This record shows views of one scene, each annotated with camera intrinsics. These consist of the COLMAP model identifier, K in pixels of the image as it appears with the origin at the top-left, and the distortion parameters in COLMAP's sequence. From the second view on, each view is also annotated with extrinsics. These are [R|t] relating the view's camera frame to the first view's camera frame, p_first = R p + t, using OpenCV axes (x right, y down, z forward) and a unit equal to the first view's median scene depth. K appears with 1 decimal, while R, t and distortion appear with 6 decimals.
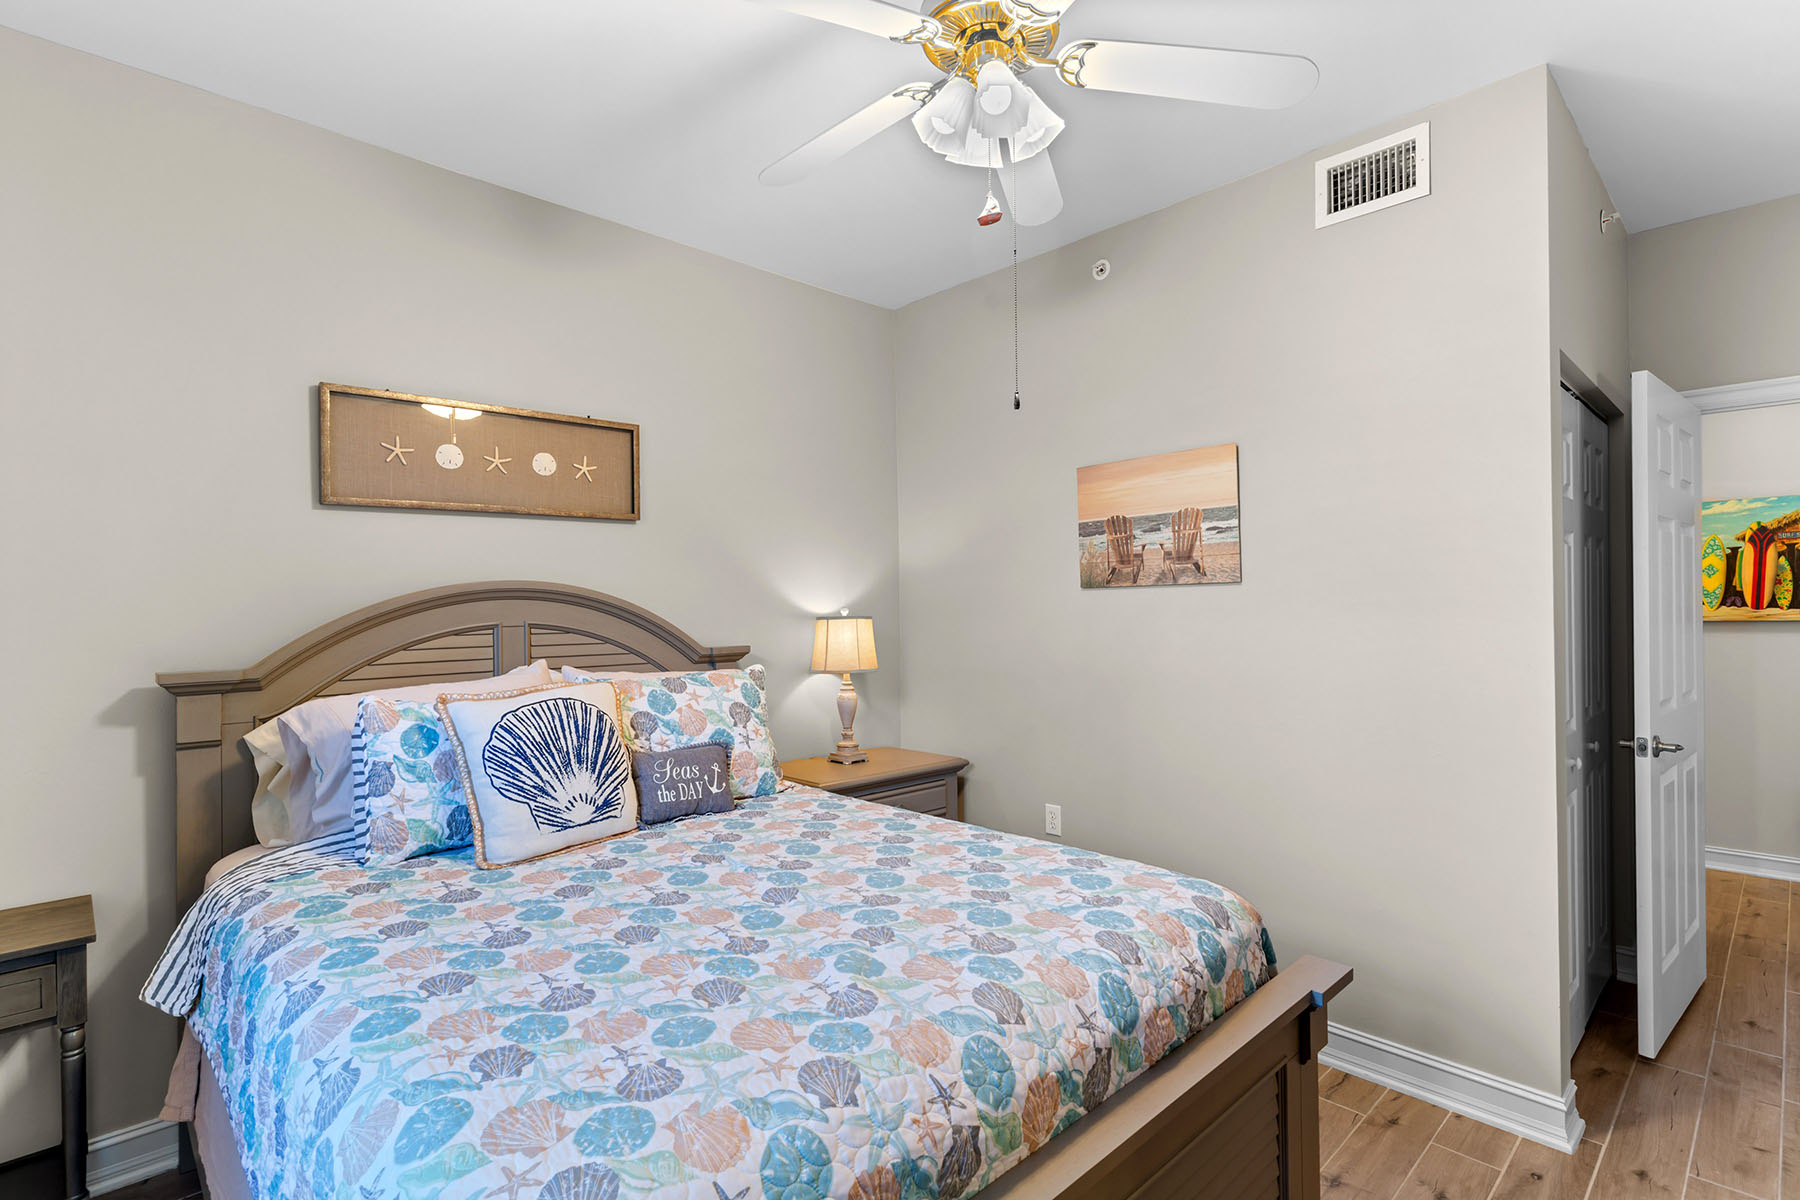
lens RADIAL K [[863.1, 0, 892.0], [0, 863.1, 619.7], [0, 0, 1]] dist [0.000921, -0.000025]
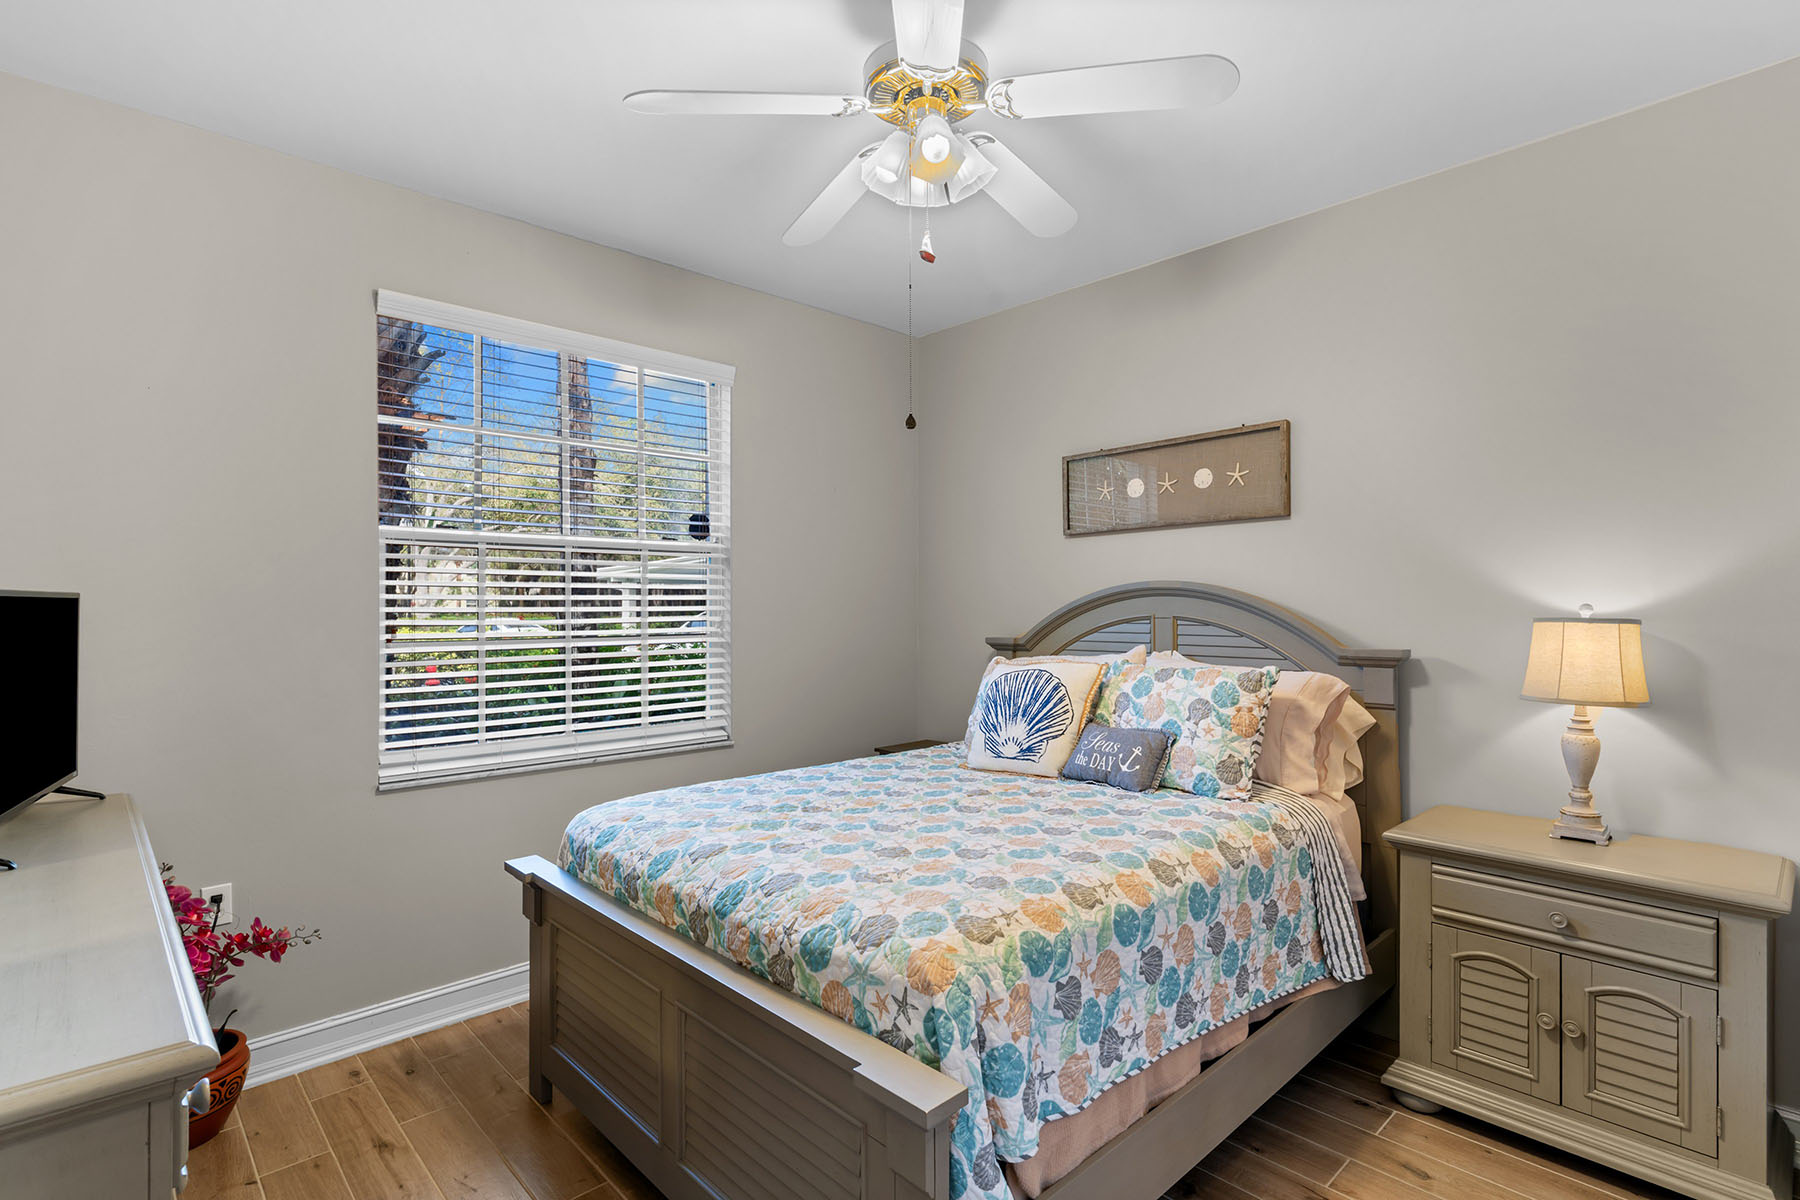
lens RADIAL K [[863.1, 0, 892.0], [0, 863.1, 619.7], [0, 0, 1]] dist [0.000921, -0.000025]
pose [[-0.006022, 0.025887, -0.999647, 0.995797], [-0.012380, 0.999586, 0.025960, -0.021320], [0.999905, 0.012532, -0.005699, 0.777533]]
